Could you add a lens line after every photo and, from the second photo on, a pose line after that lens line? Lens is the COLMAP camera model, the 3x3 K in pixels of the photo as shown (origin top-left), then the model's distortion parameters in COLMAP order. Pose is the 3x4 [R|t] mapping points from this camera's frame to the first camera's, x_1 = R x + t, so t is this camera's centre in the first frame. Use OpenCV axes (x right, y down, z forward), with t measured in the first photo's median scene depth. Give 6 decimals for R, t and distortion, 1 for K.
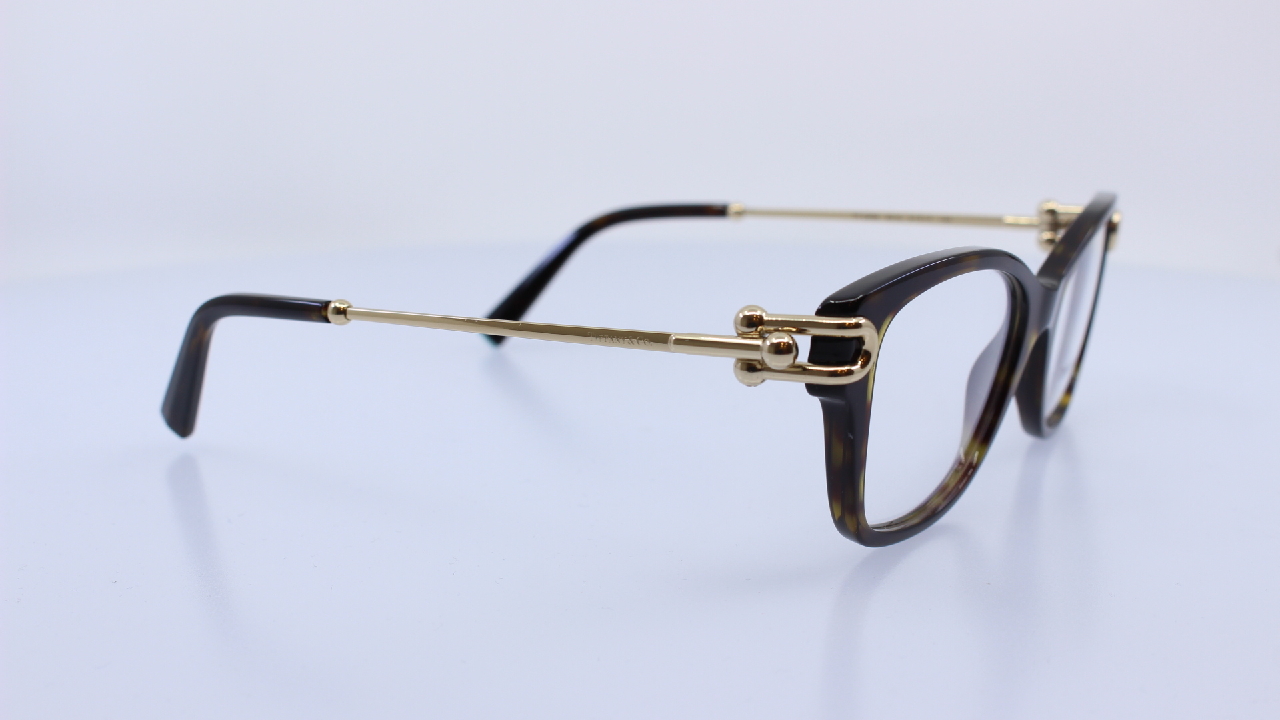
lens RADIAL K [[1645.3, 0, 640.0], [0, 1645.3, 360.0], [0, 0, 1]] dist [-0.147566, 0.024654]
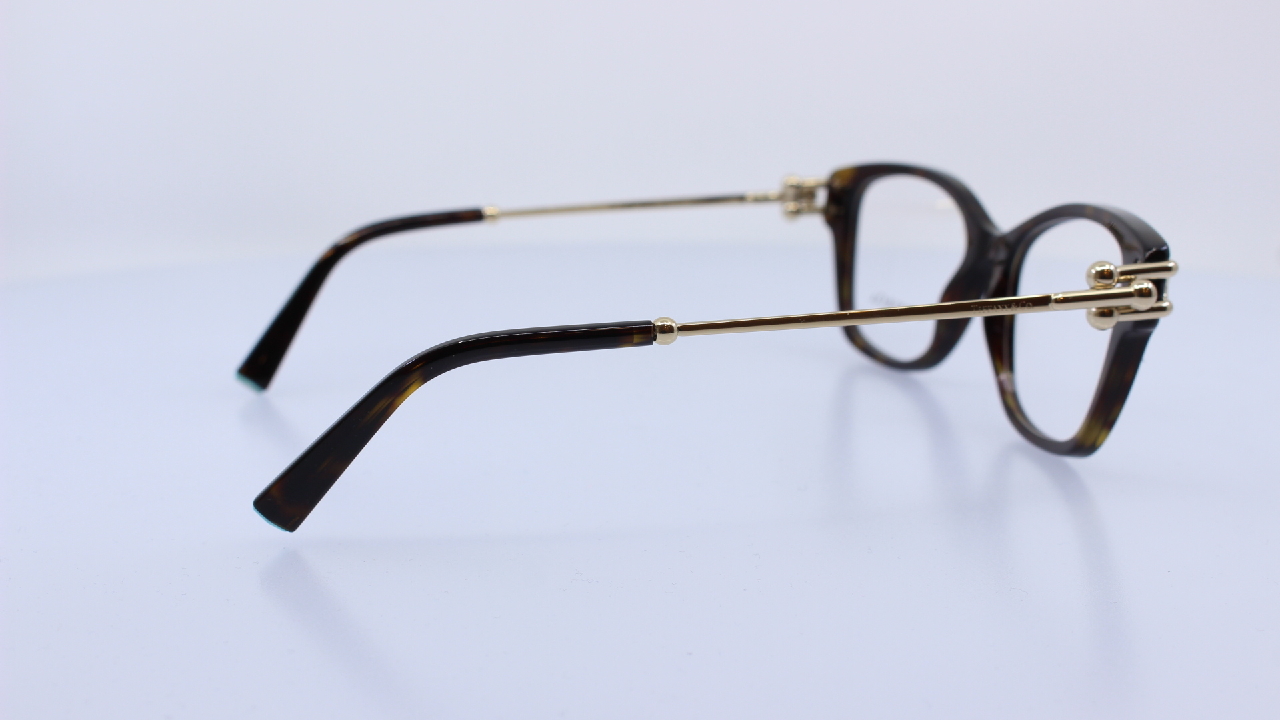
lens RADIAL K [[1645.3, 0, 640.0], [0, 1645.3, 360.0], [0, 0, 1]] dist [-0.147566, 0.024654]
pose [[0.720068, -0.145925, 0.678387, -0.949813], [0.149091, 0.987341, 0.054132, -0.074579], [-0.677698, 0.062162, 0.732708, 0.373744]]
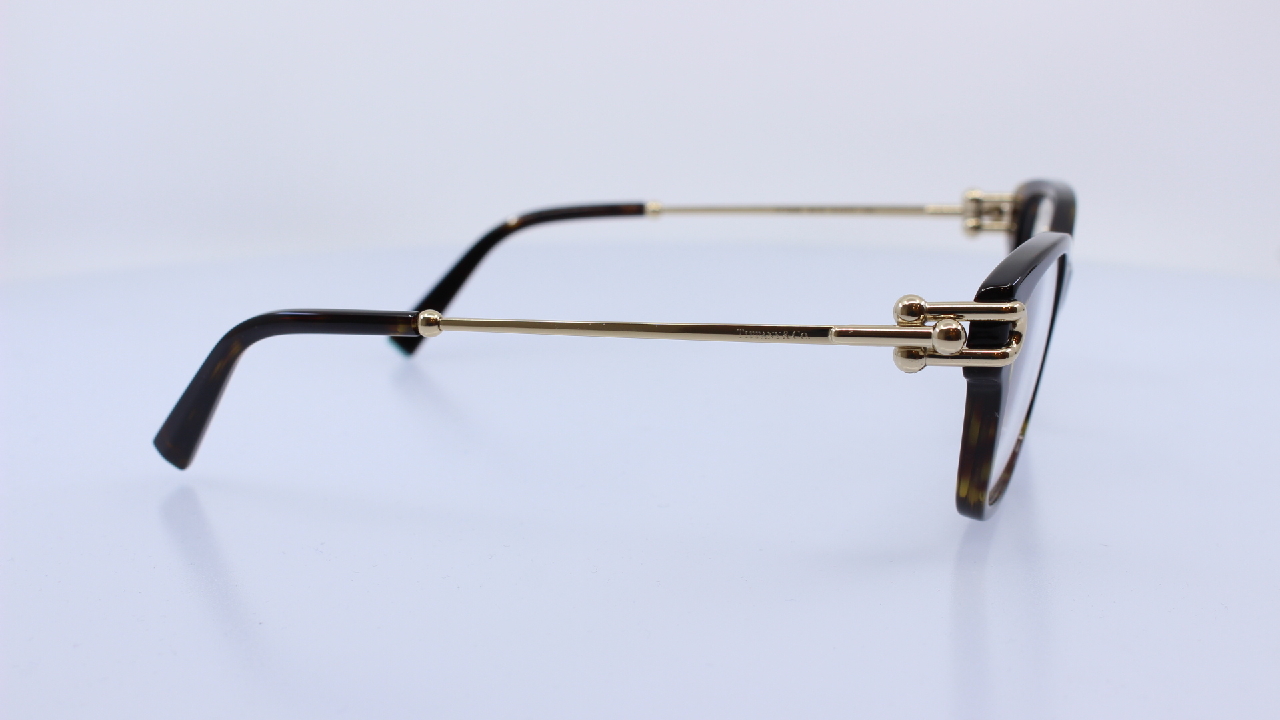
lens RADIAL K [[1645.3, 0, 640.0], [0, 1645.3, 360.0], [0, 0, 1]] dist [-0.147566, 0.024654]
pose [[0.966447, -0.054369, 0.251046, -0.350579], [0.054960, 0.998478, 0.004661, -0.006525], [-0.250917, 0.009293, 0.967964, 0.050870]]
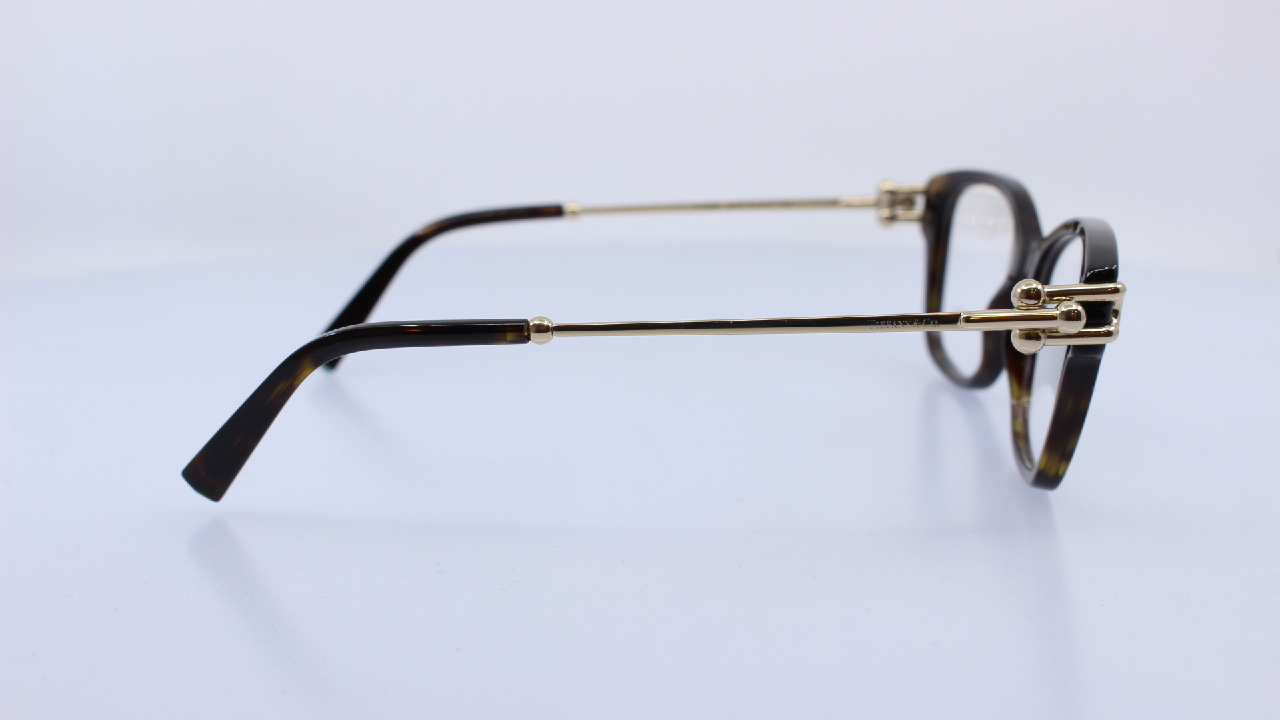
lens RADIAL K [[1645.3, 0, 640.0], [0, 1645.3, 360.0], [0, 0, 1]] dist [-0.147566, 0.024654]
pose [[0.872216, -0.102803, 0.478195, -0.667058], [0.104665, 0.994245, 0.022838, -0.031483], [-0.477791, 0.030131, 0.877957, 0.176480]]
